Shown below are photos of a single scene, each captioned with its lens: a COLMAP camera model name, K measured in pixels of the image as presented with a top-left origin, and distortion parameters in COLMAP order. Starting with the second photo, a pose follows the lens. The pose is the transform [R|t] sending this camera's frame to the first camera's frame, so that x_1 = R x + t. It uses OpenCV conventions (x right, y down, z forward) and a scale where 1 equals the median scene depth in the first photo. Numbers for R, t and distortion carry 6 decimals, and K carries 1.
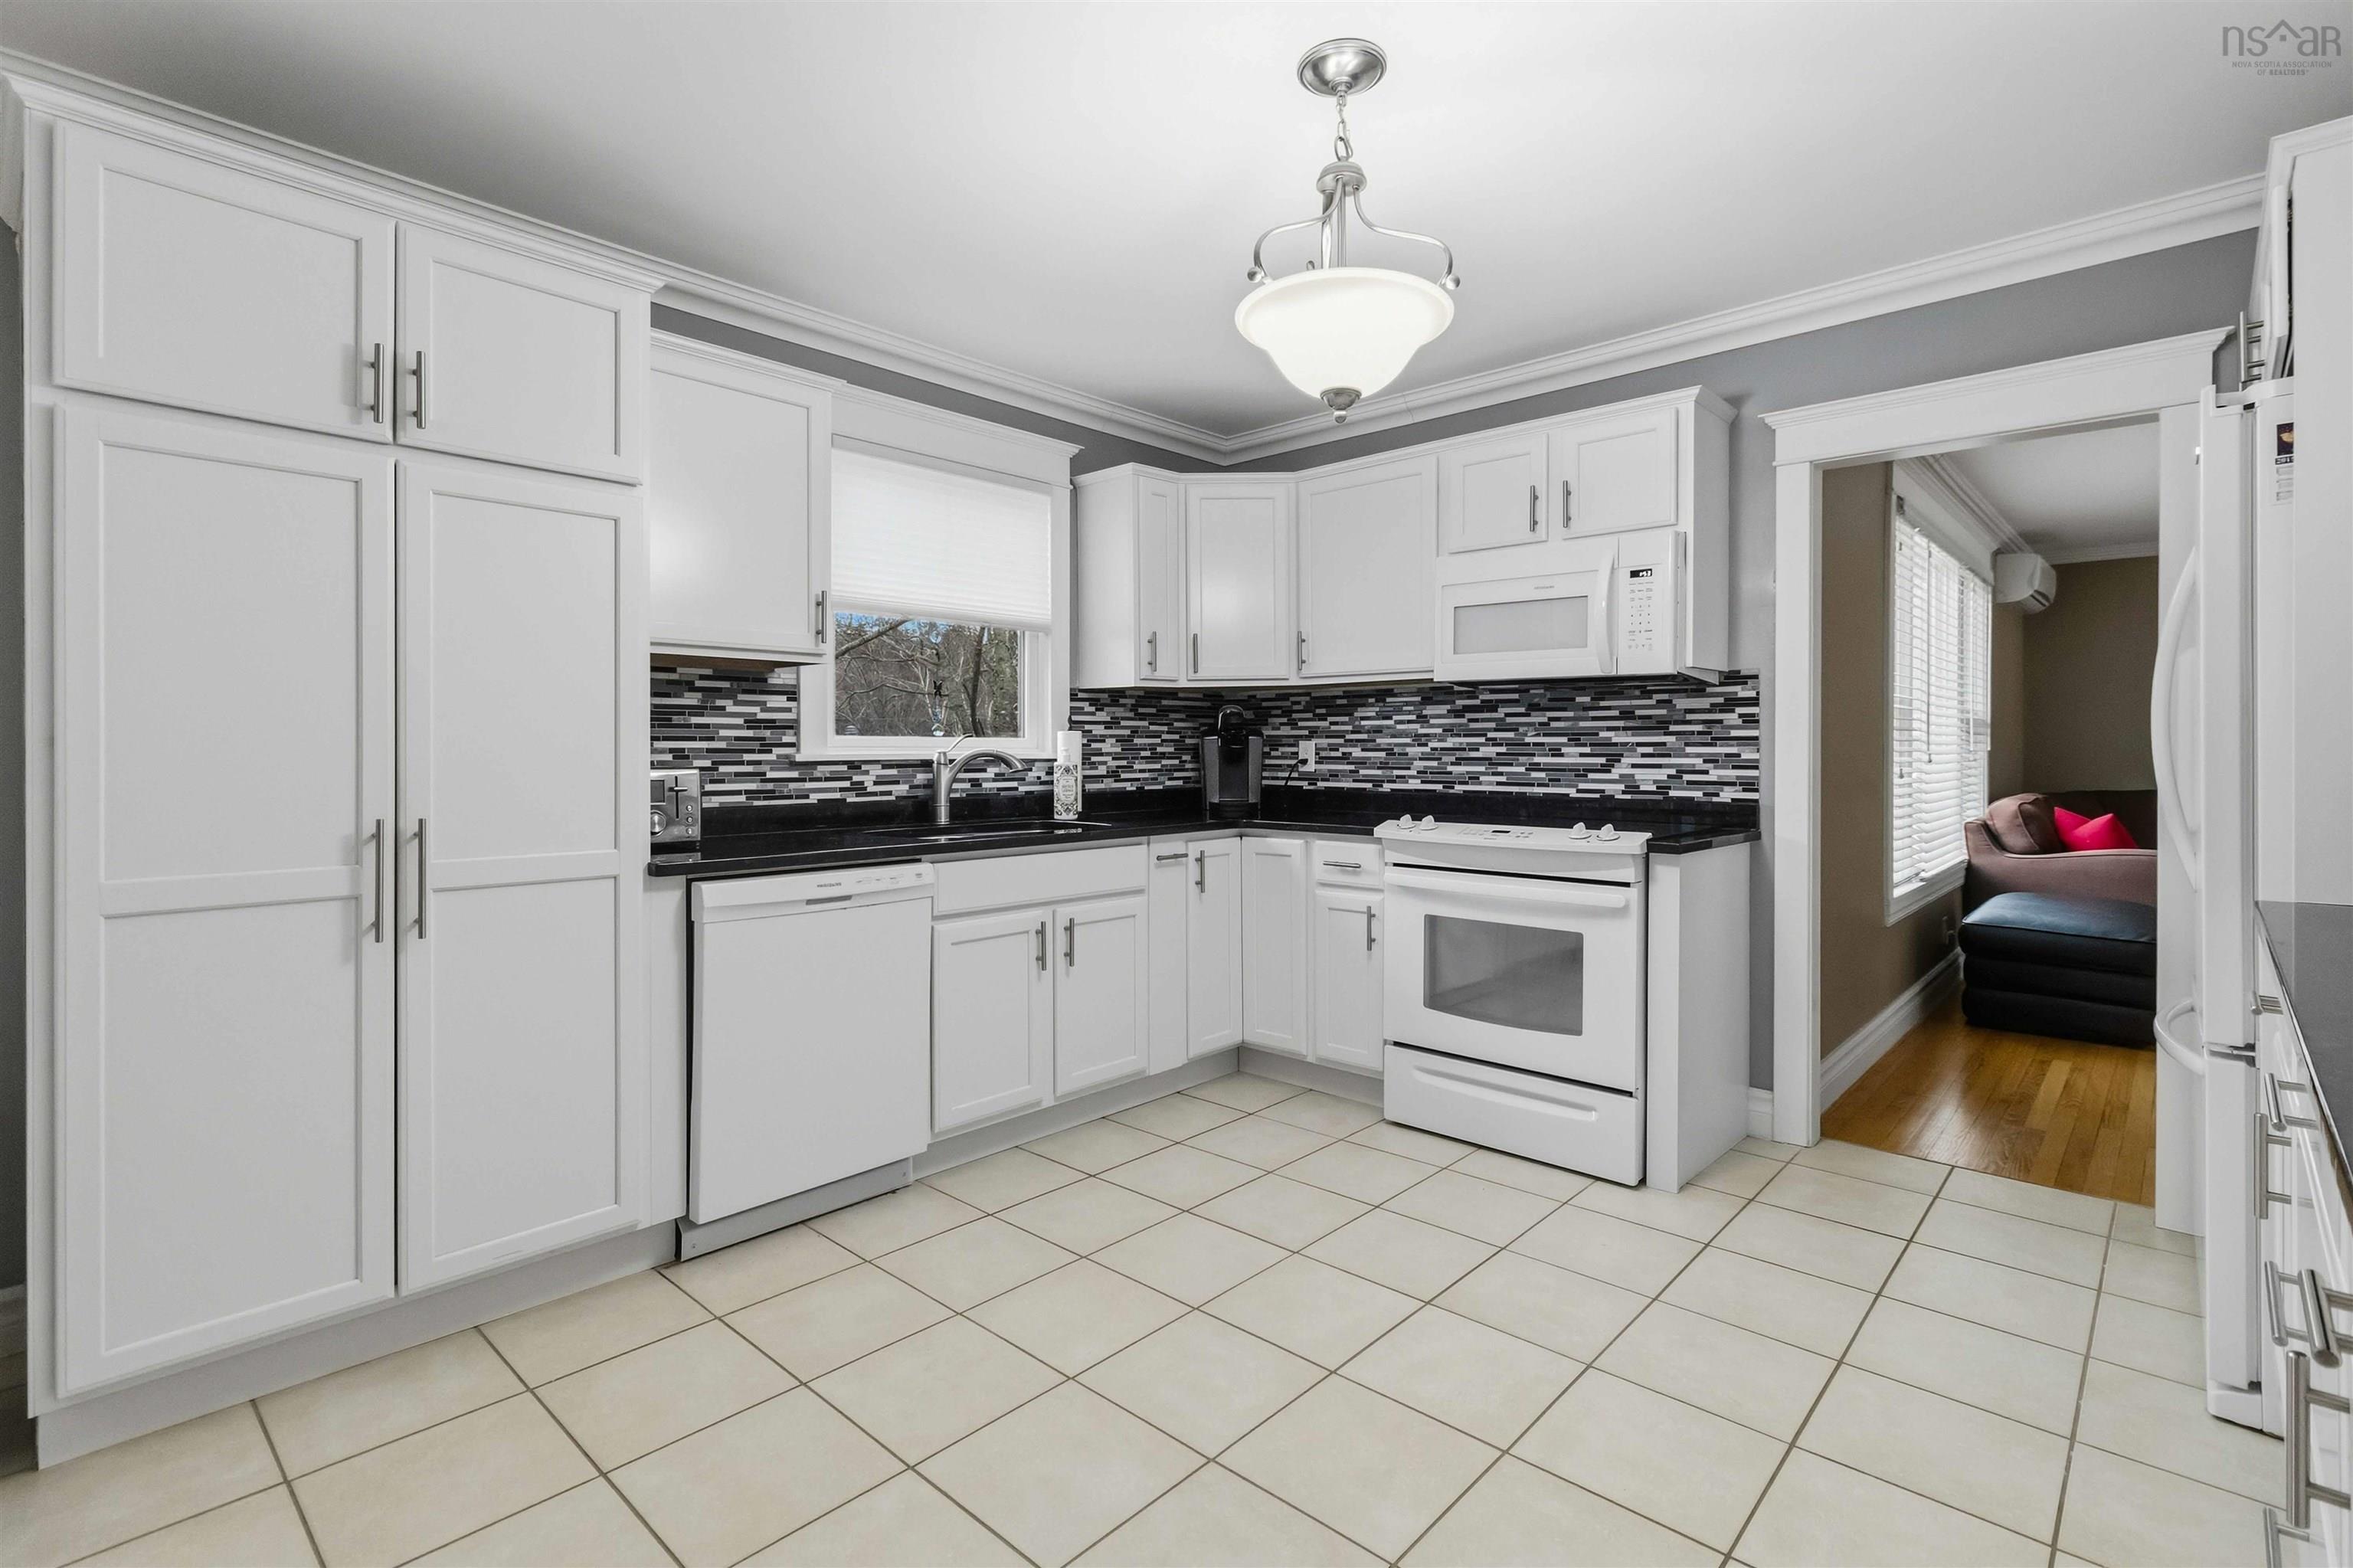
lens RADIAL K [[1114.1, 0, 1183.2], [0, 1114.1, 758.4], [0, 0, 1]] dist [-0.002518, 0.000981]
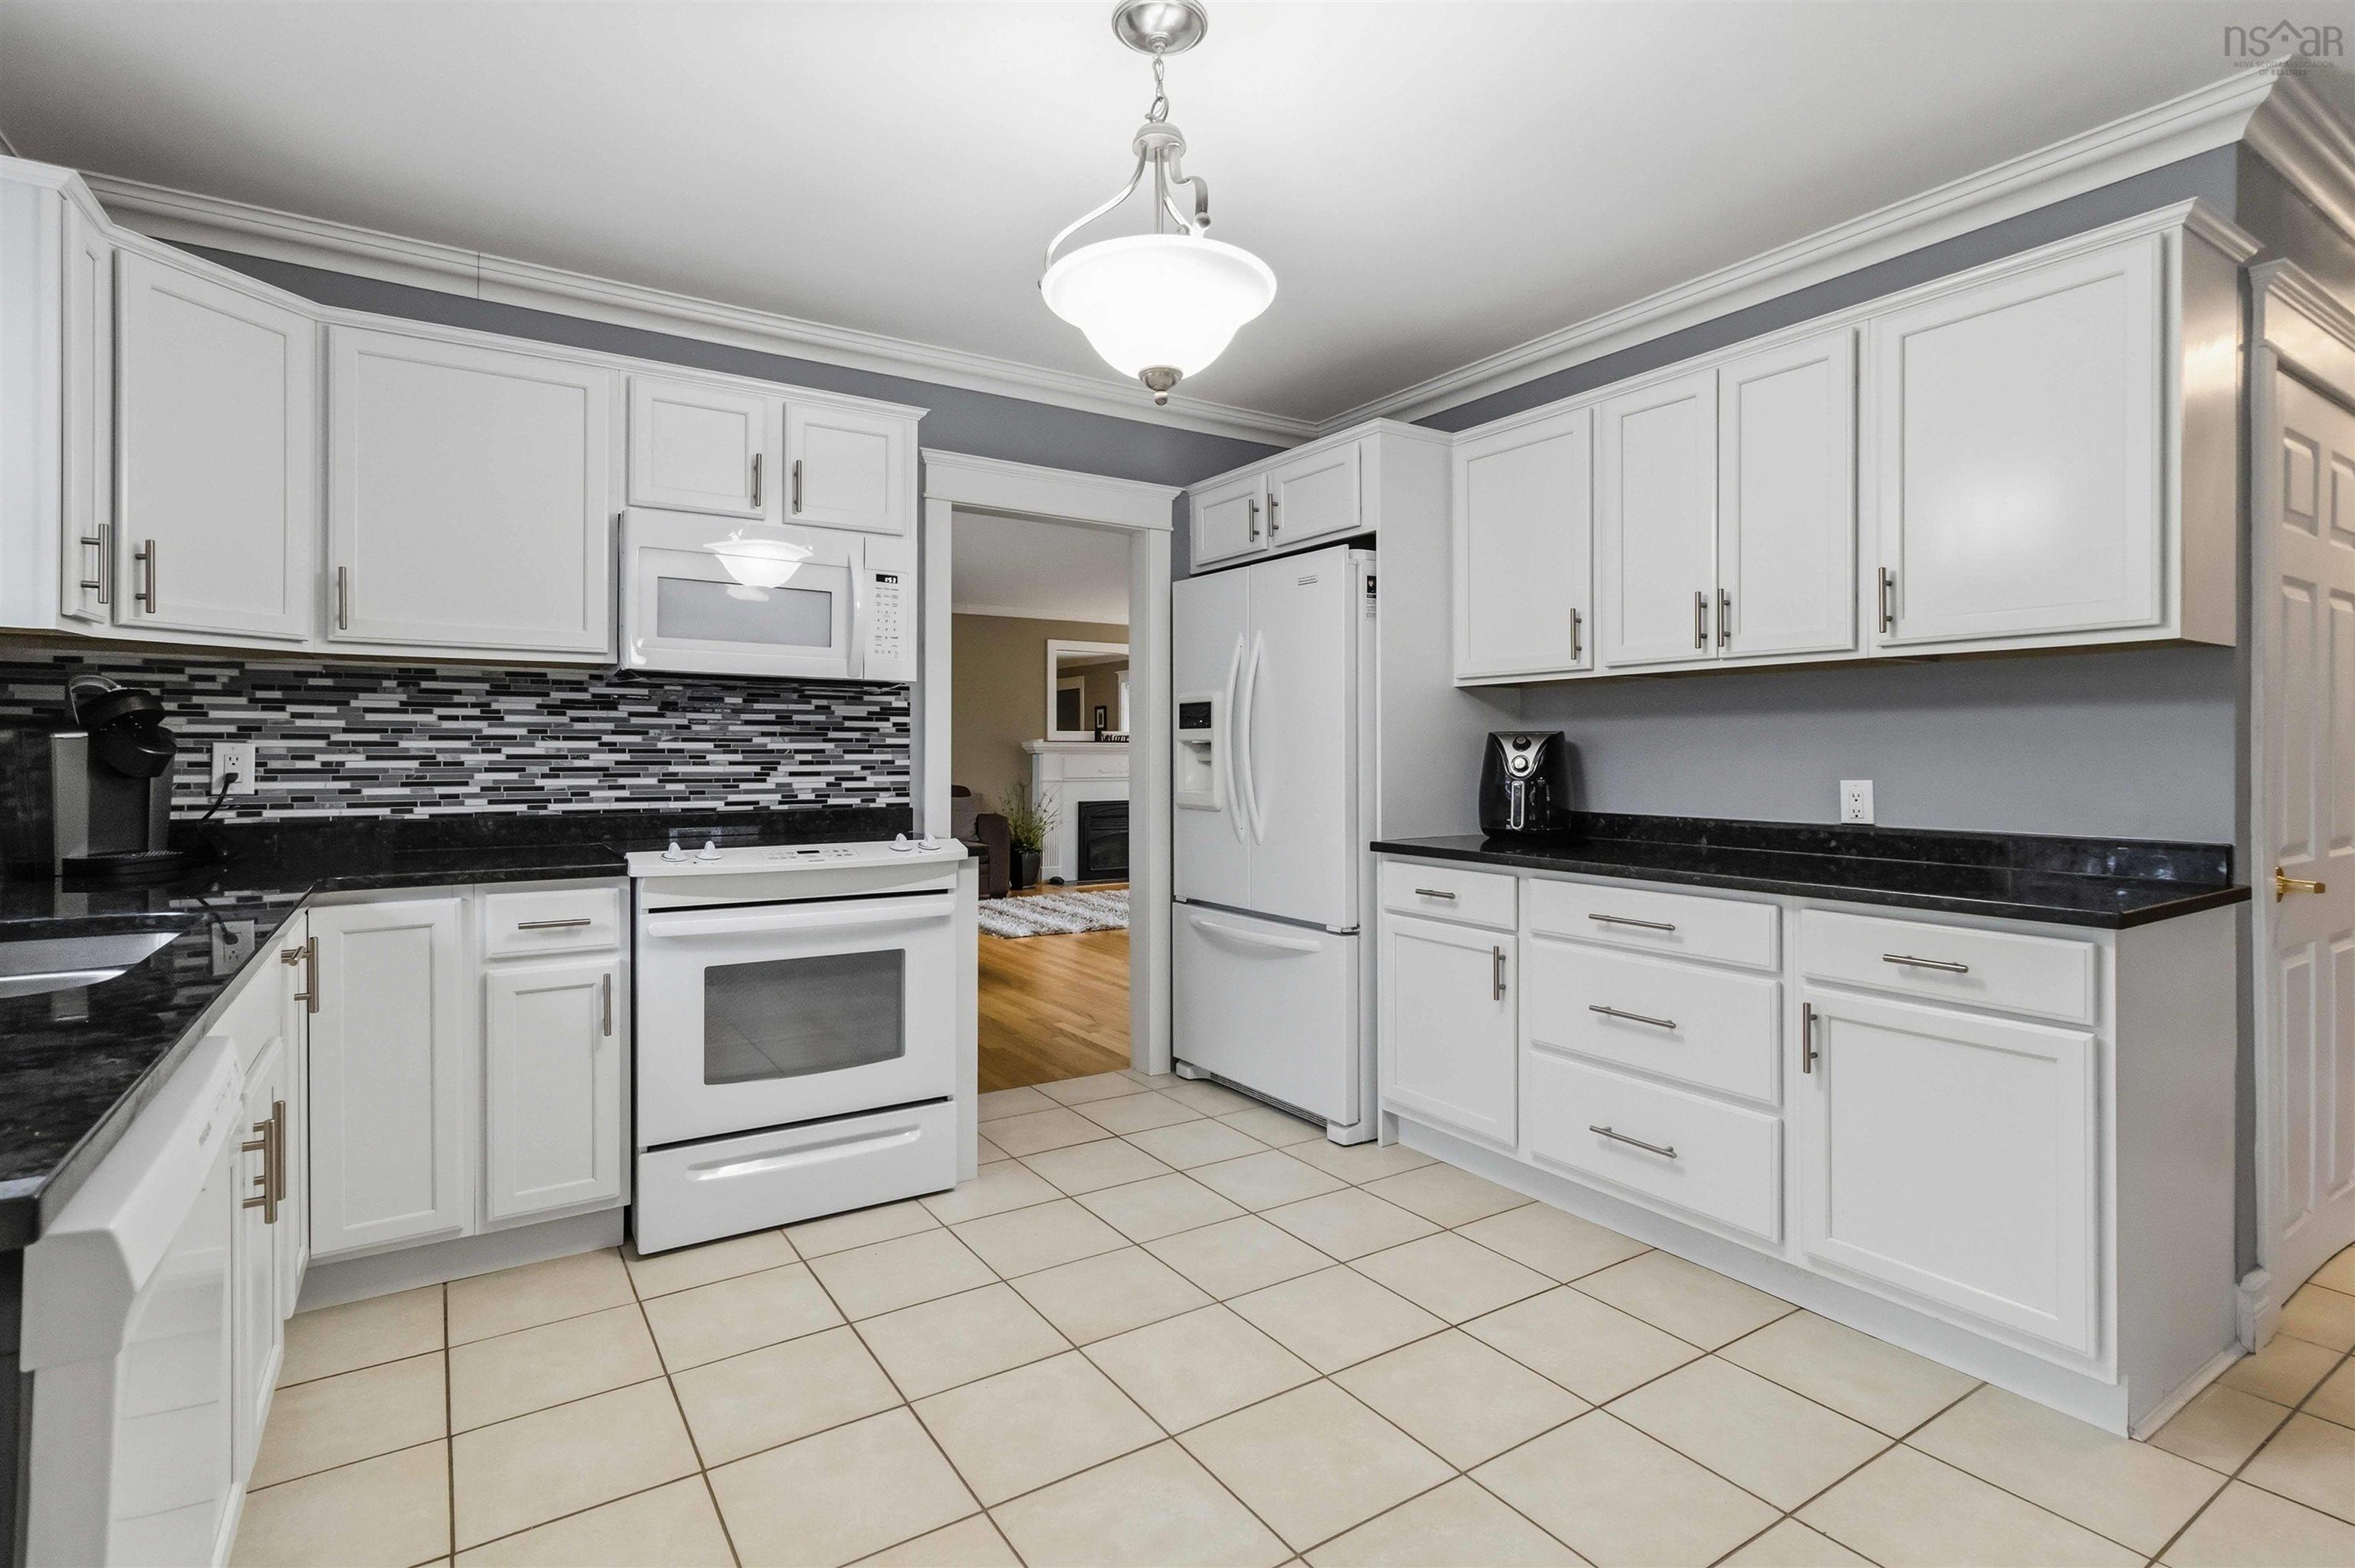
lens RADIAL K [[1114.9, 0, 1180.6], [0, 1114.9, 761.4], [0, 0, 1]] dist [-0.002518, 0.000981]
pose [[0.239069, -0.005297, 0.970988, -0.428678], [0.008372, 0.999959, 0.003393, -0.004539], [-0.970967, 0.007318, 0.239103, 0.446648]]
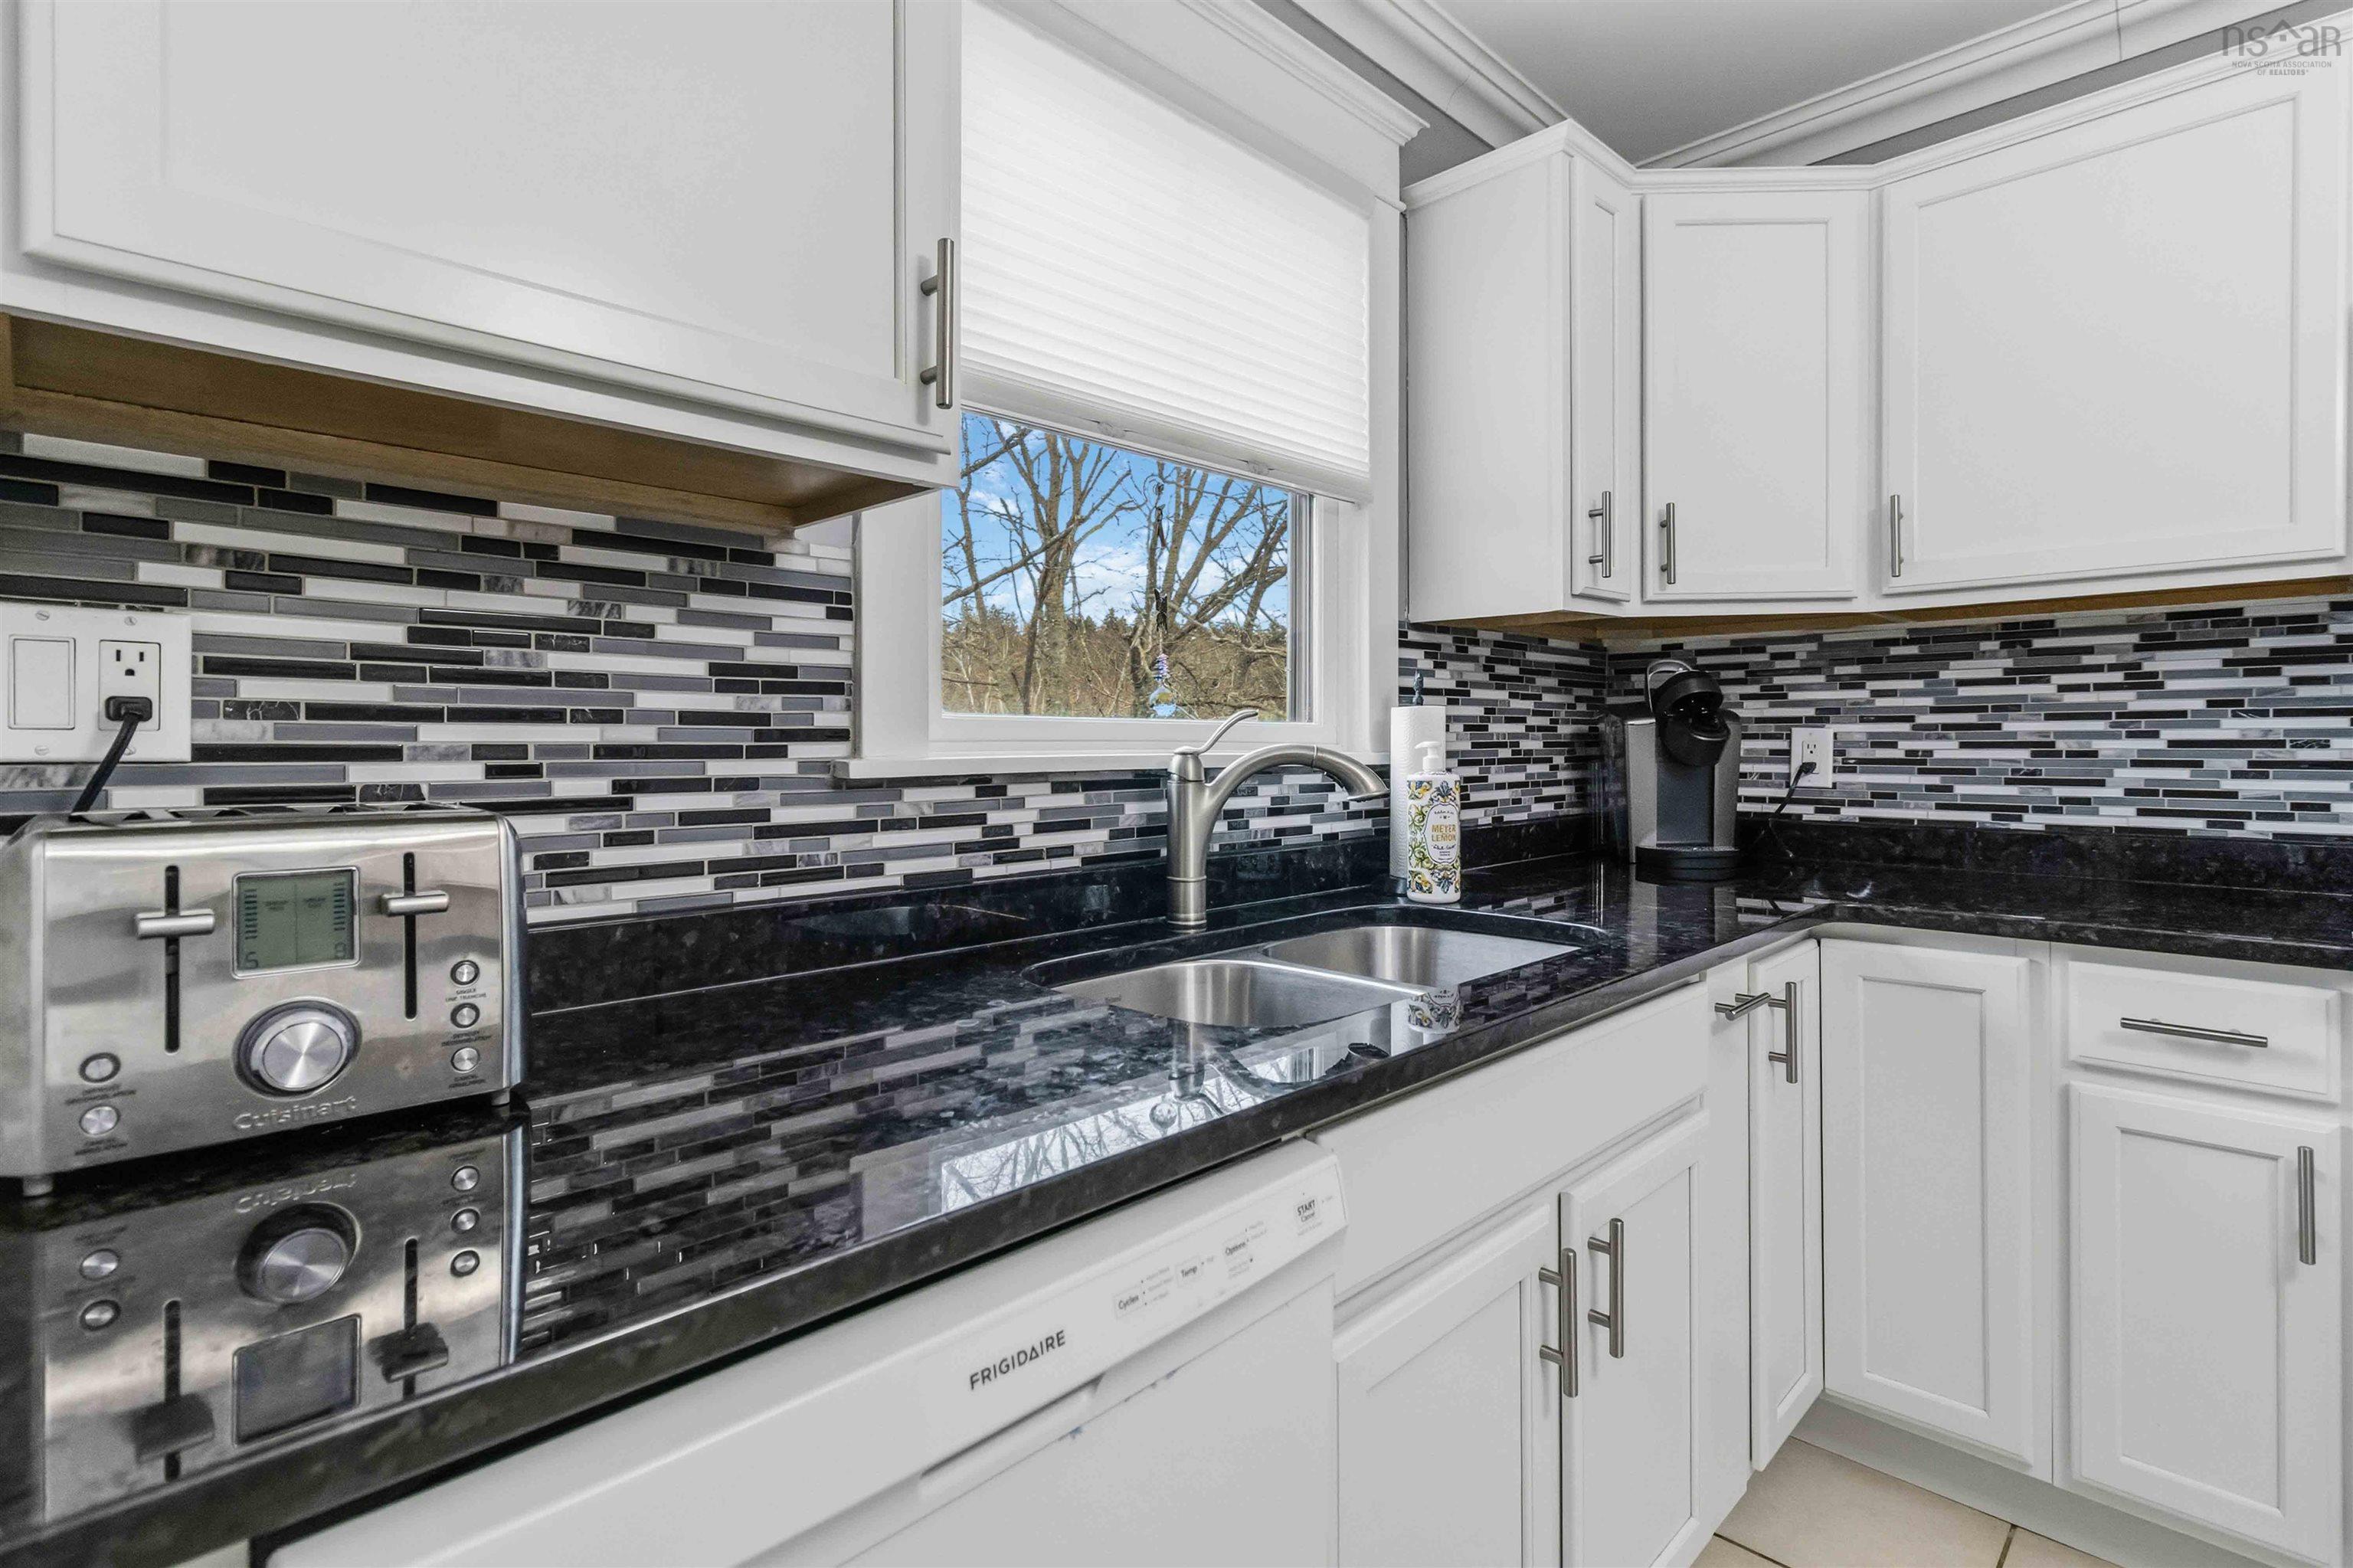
lens RADIAL K [[1114.1, 0, 1180.9], [0, 1114.1, 744.5], [0, 0, 1]] dist [-0.002518, 0.000981]
pose [[0.999296, -0.001303, -0.037487, -0.203164], [0.001040, 0.999975, -0.007051, -0.005733], [0.037495, 0.007007, 0.999272, 0.574688]]
